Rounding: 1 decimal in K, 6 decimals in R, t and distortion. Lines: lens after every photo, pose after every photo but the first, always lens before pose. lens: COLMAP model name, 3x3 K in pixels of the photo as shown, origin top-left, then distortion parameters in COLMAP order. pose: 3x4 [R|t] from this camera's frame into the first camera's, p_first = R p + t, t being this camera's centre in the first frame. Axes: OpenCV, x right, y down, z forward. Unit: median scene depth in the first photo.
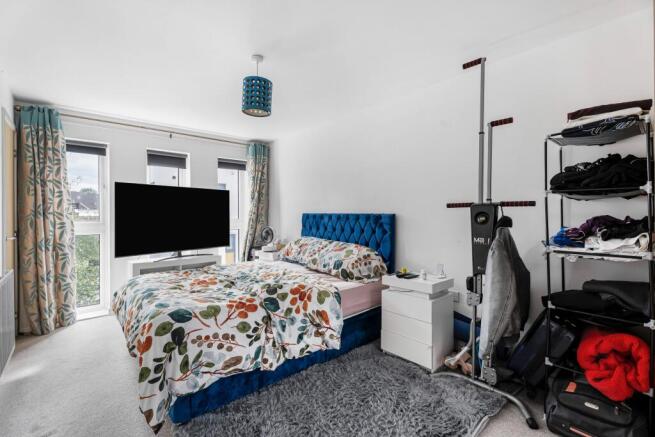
lens RADIAL K [[300.6, 0, 327.4], [0, 300.6, 217.0], [0, 0, 1]] dist [0.003629, 0.001668]
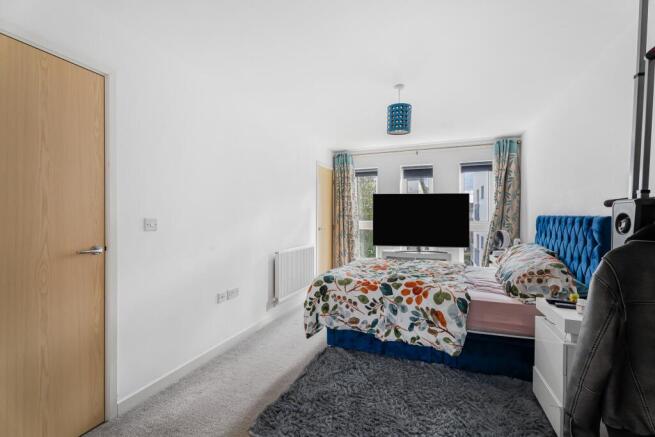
lens RADIAL K [[300.6, 0, 325.4], [0, 300.6, 218.8], [0, 0, 1]] dist [0.003629, 0.001668]
pose [[0.444517, 0.009548, -0.895720, 0.748737], [-0.010962, 0.999926, 0.005219, -0.003050], [0.895704, 0.007499, 0.444588, 0.206320]]
